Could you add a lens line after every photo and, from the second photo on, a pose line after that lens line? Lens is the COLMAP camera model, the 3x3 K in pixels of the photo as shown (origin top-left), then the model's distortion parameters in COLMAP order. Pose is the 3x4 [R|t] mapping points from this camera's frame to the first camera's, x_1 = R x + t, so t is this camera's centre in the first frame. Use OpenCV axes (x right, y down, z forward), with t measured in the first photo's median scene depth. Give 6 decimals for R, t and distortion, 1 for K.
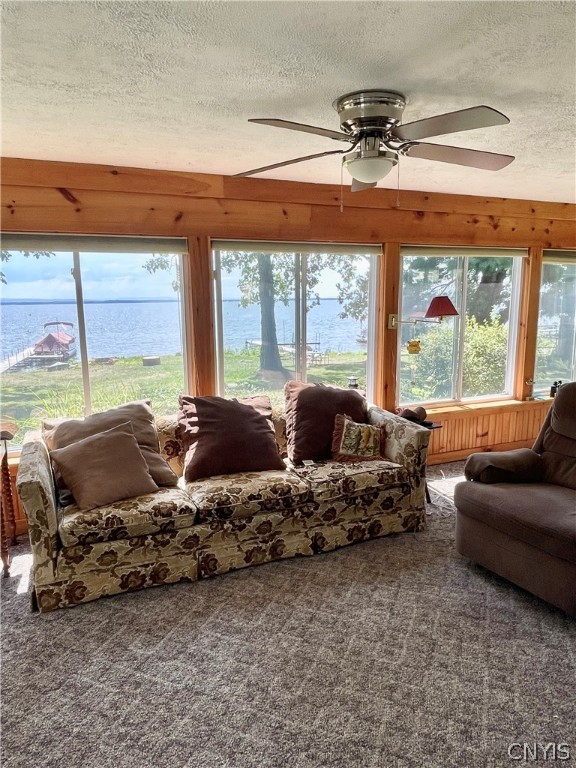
lens RADIAL K [[530.2, 0, 288.0], [0, 530.2, 384.0], [0, 0, 1]] dist [0.001682, 0.000775]
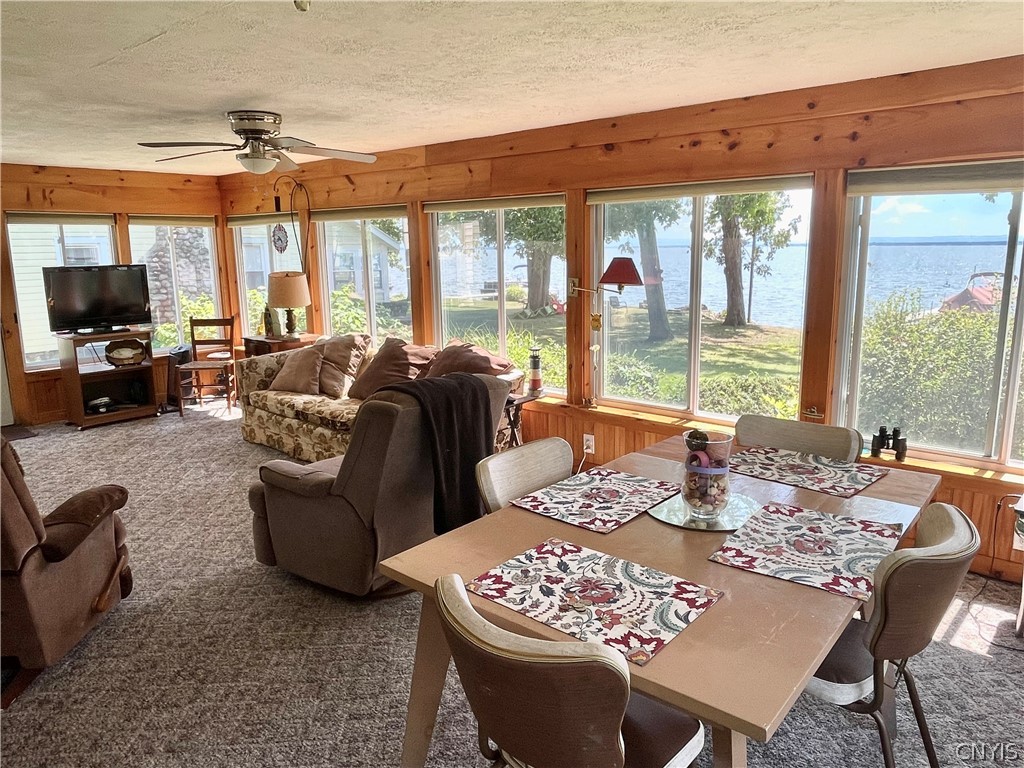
lens RADIAL K [[707.0, 0, 512.0], [0, 707.0, 384.0], [0, 0, 1]] dist [0.001682, 0.000775]
pose [[0.427211, 0.182805, -0.885479, 1.145232], [-0.139090, 0.980978, 0.135414, -0.106247], [0.893389, 0.065311, 0.444511, 0.448058]]
